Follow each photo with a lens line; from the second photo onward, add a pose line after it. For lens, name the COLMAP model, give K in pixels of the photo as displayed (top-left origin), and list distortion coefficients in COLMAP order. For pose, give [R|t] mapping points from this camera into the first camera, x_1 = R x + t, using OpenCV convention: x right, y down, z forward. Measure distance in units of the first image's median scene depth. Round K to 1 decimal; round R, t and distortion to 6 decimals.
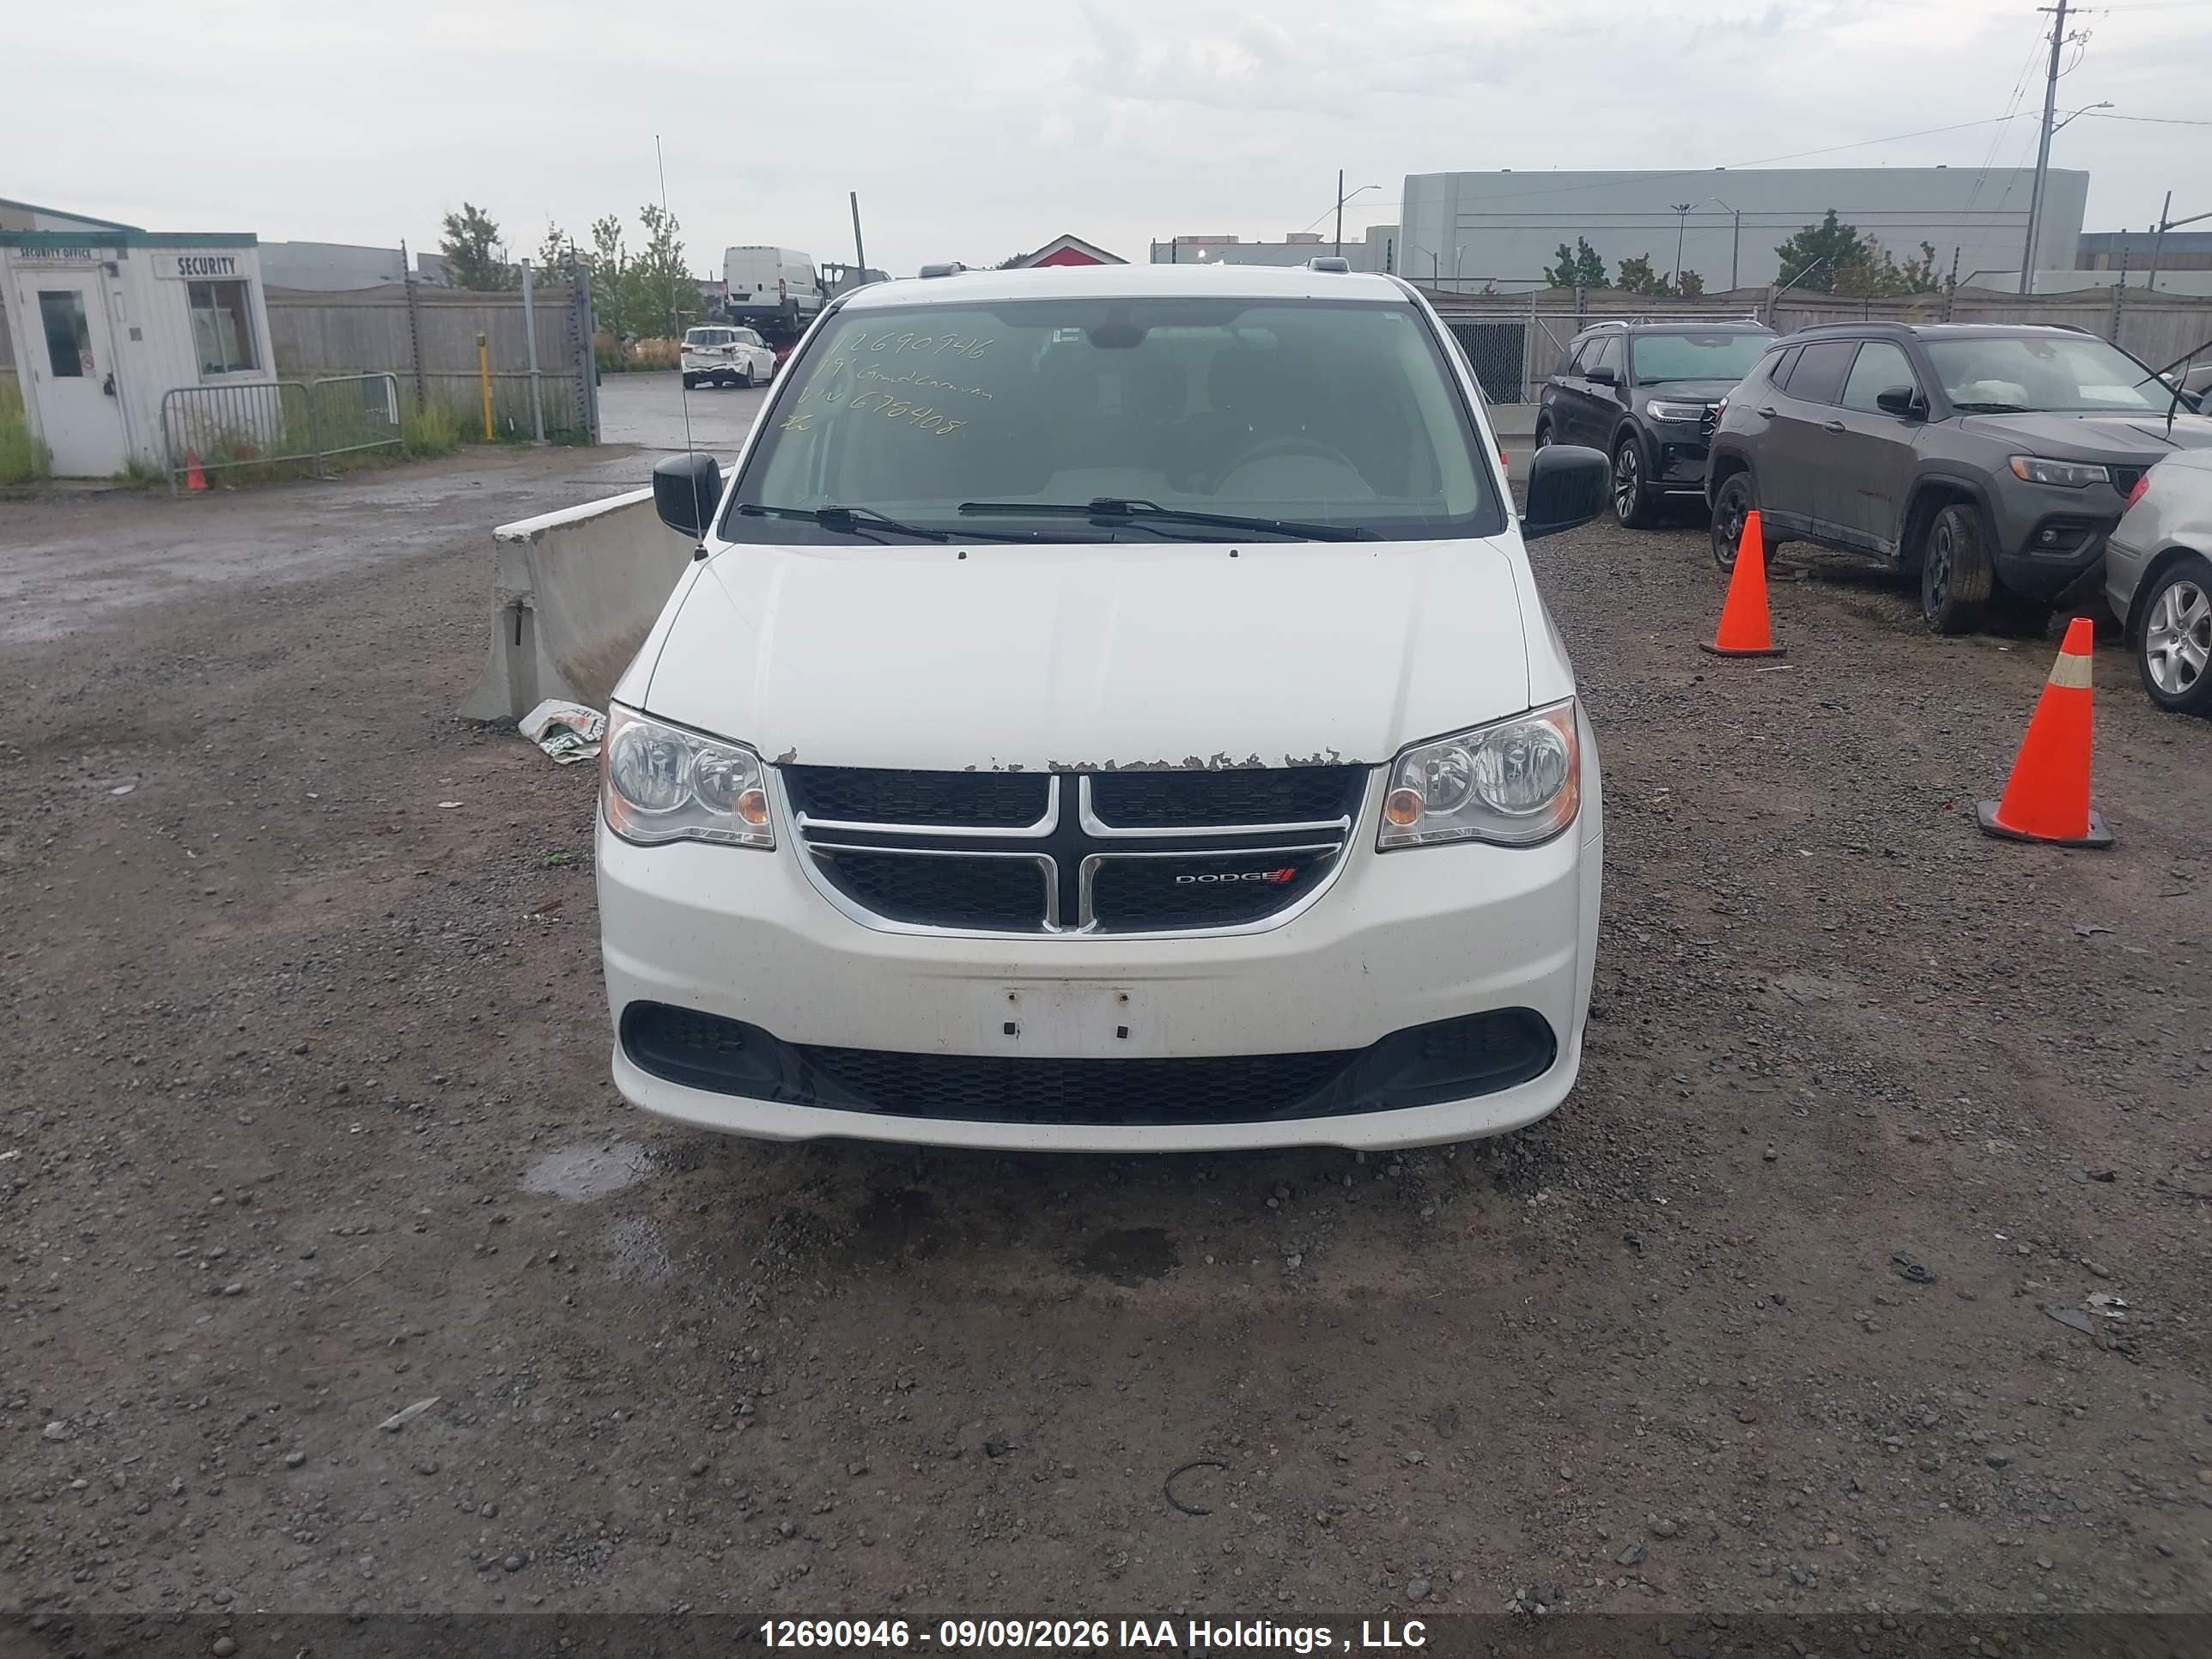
lens RADIAL K [[1683.3, 0, 1106.0], [0, 1683.3, 829.5], [0, 0, 1]] dist [-0.001830, -0.003818]
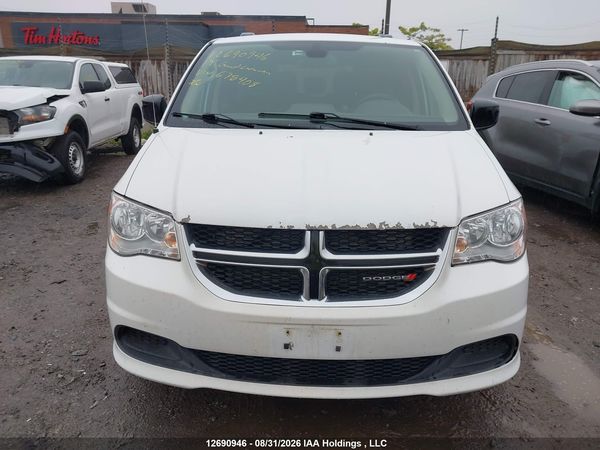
lens RADIAL K [[456.6, 0, 300.0], [0, 456.6, 225.0], [0, 0, 1]] dist [-0.001830, -0.003818]
pose [[0.999327, 0.012179, 0.034606, -0.060228], [-0.012810, 0.999755, 0.018070, -0.049012], [-0.034377, -0.018501, 0.999238, 0.394489]]
